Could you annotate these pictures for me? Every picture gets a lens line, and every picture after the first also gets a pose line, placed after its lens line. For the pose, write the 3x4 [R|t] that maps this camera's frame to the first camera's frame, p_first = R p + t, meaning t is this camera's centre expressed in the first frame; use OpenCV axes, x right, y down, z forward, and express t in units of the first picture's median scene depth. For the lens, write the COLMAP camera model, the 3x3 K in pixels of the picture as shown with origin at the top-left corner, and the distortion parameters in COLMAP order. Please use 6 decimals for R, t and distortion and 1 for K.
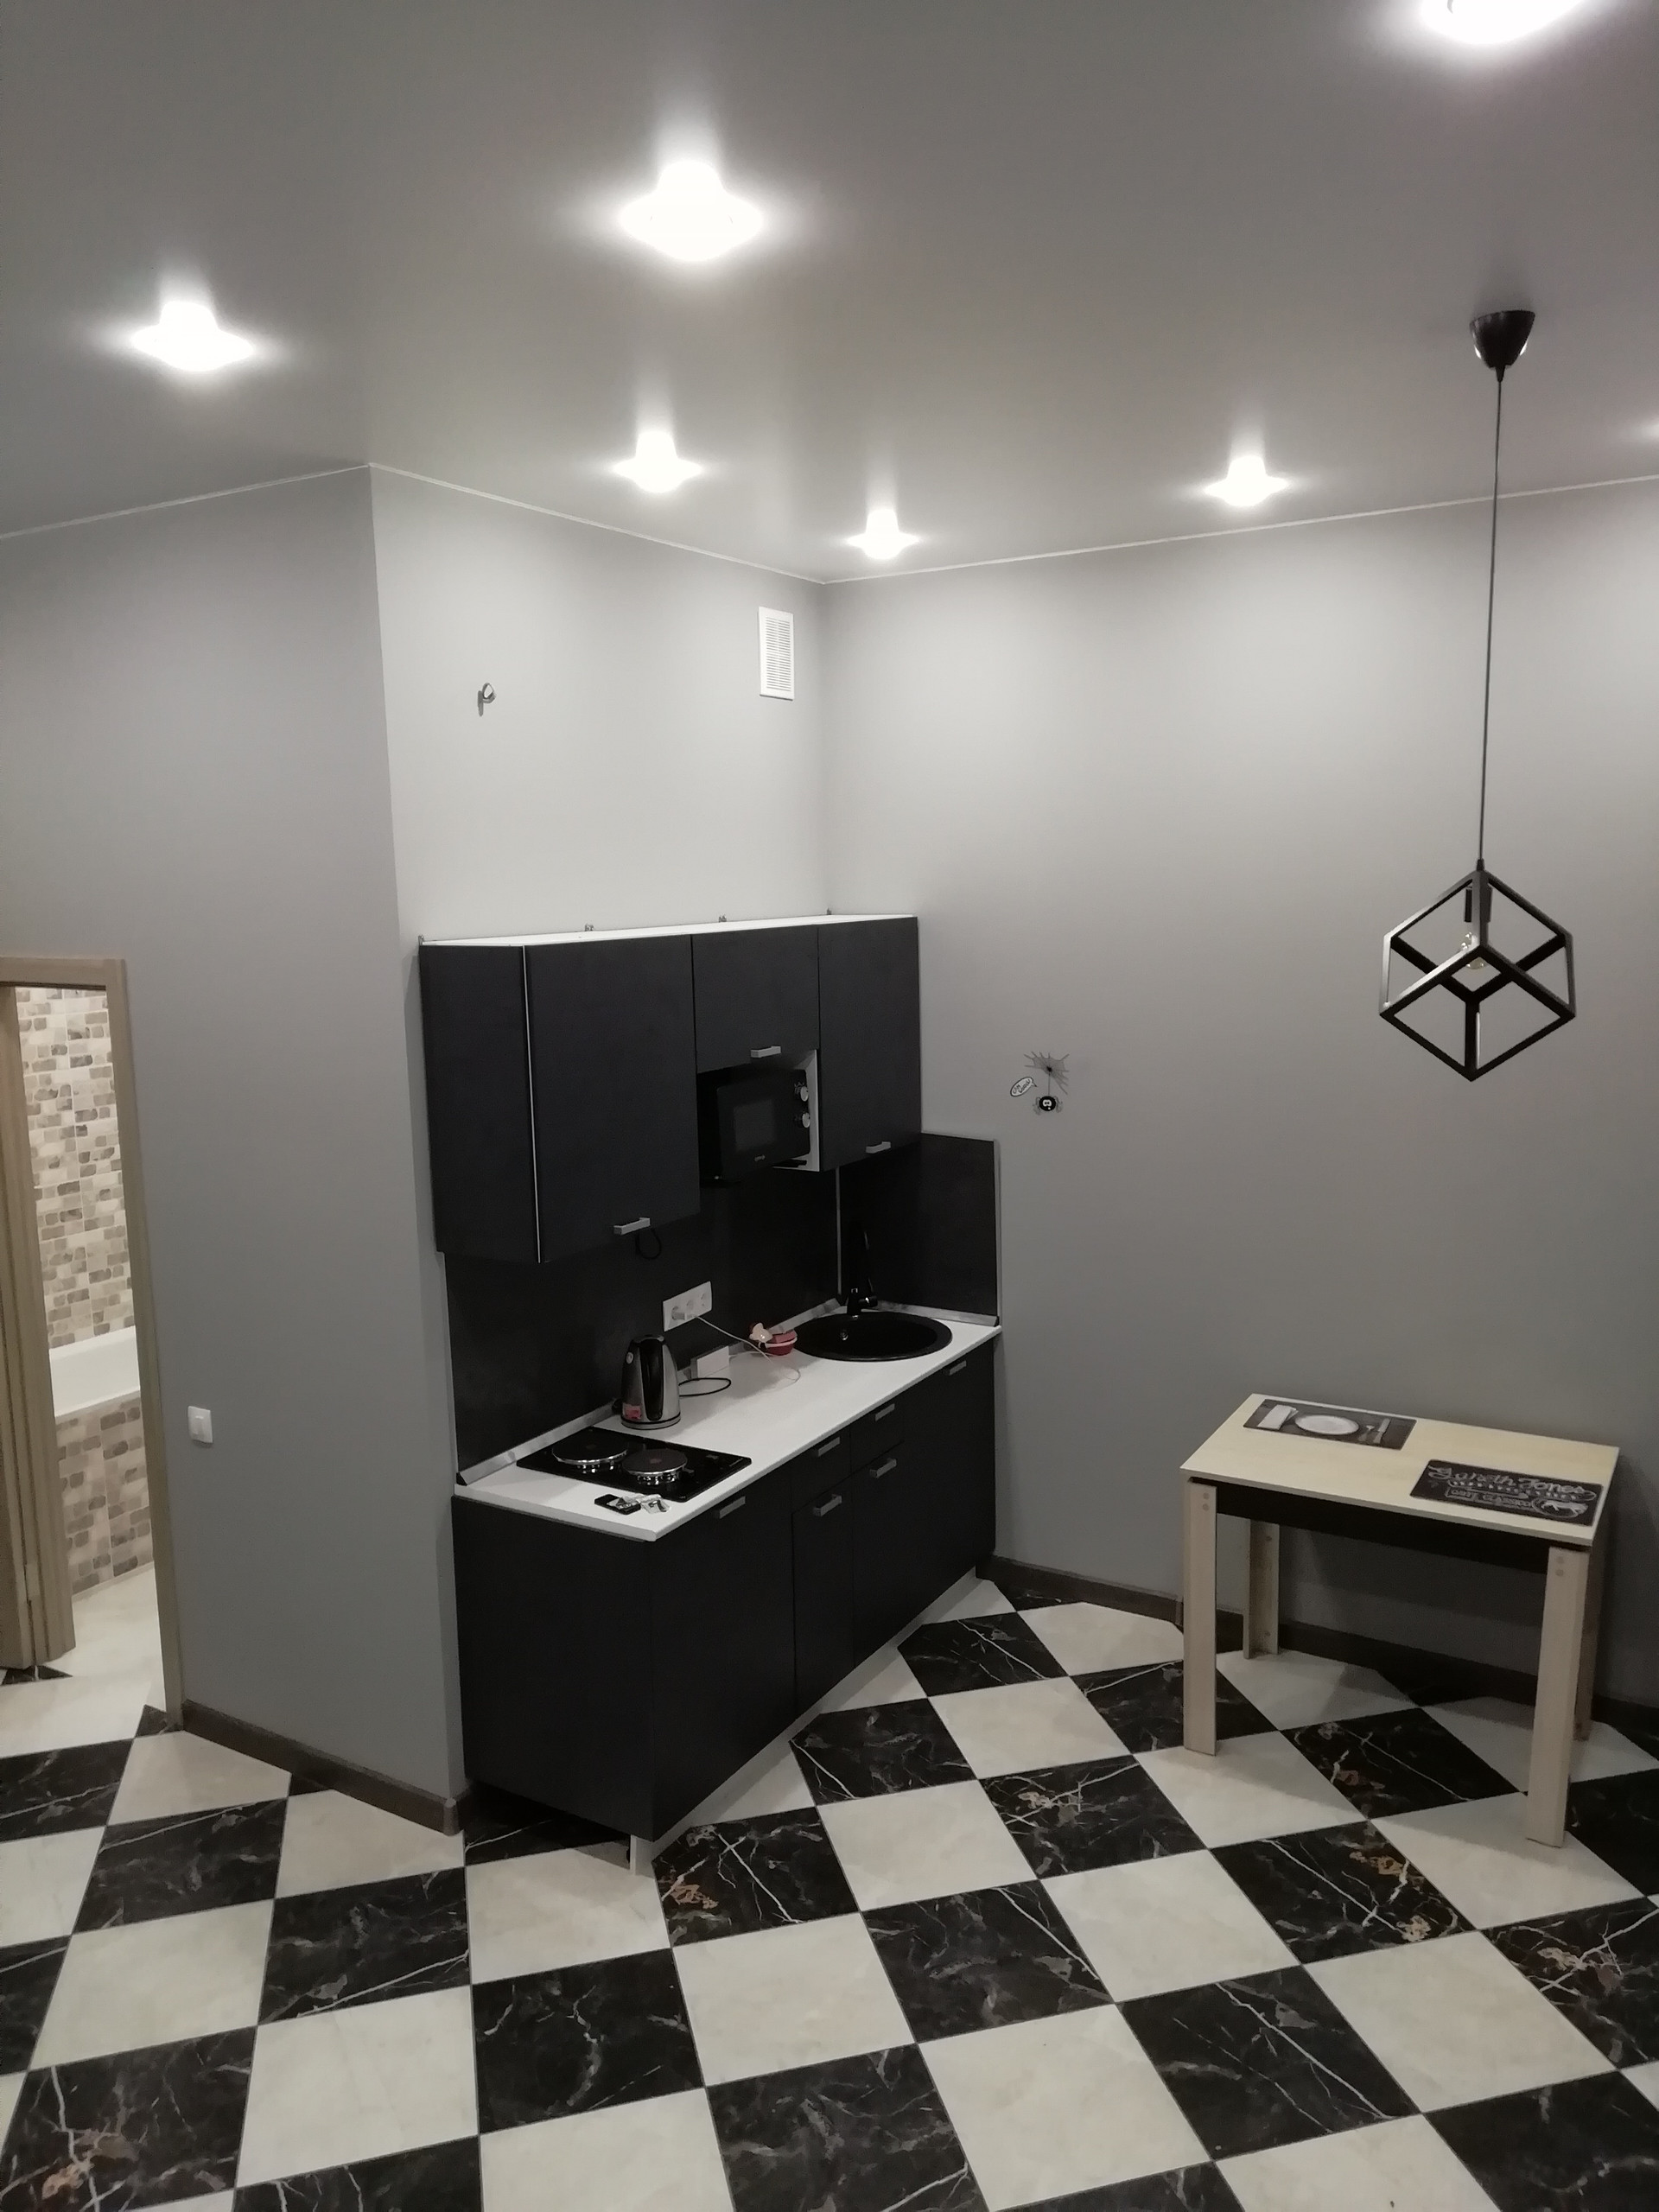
lens RADIAL K [[1629.8, 0, 829.5], [0, 1629.8, 1106.0], [0, 0, 1]] dist [0.027312, 0.000764]
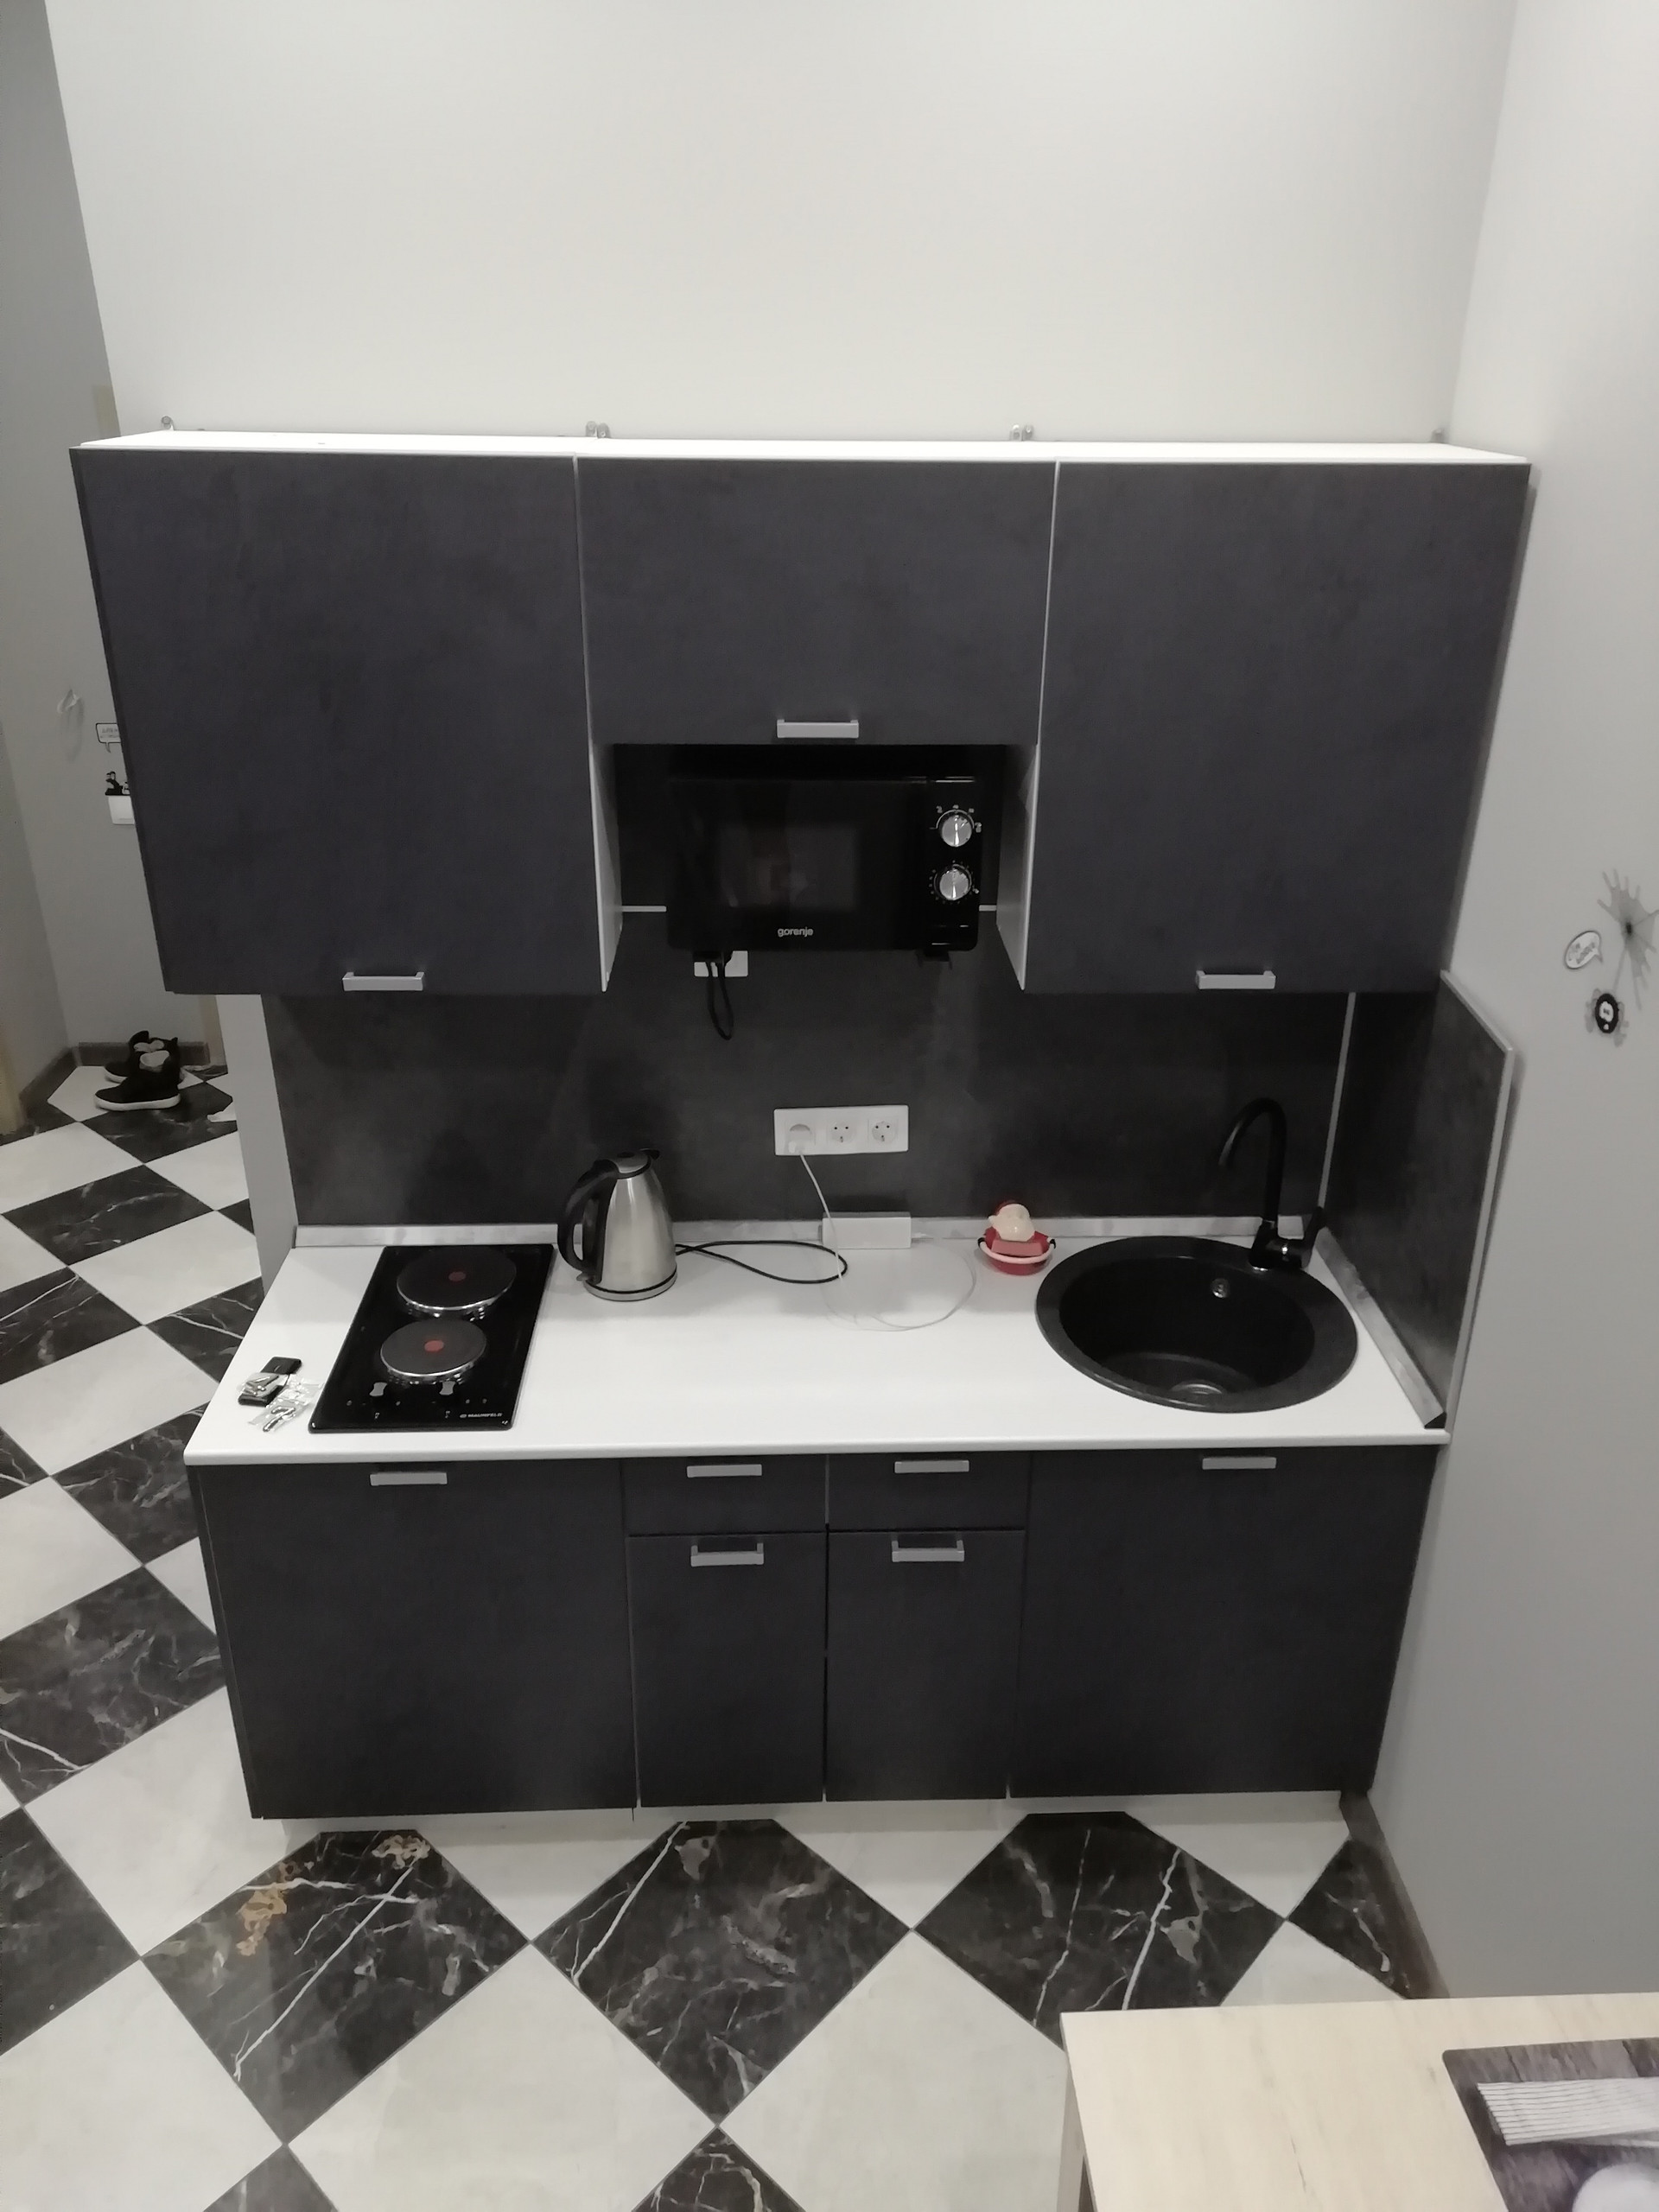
lens RADIAL K [[1629.8, 0, 829.5], [0, 1629.8, 1106.0], [0, 0, 1]] dist [0.027312, 0.000764]
pose [[0.547891, 0.381380, -0.744557, 0.357710], [-0.144778, 0.919831, 0.364623, -0.104168], [0.823927, -0.091978, 0.559182, 0.681646]]
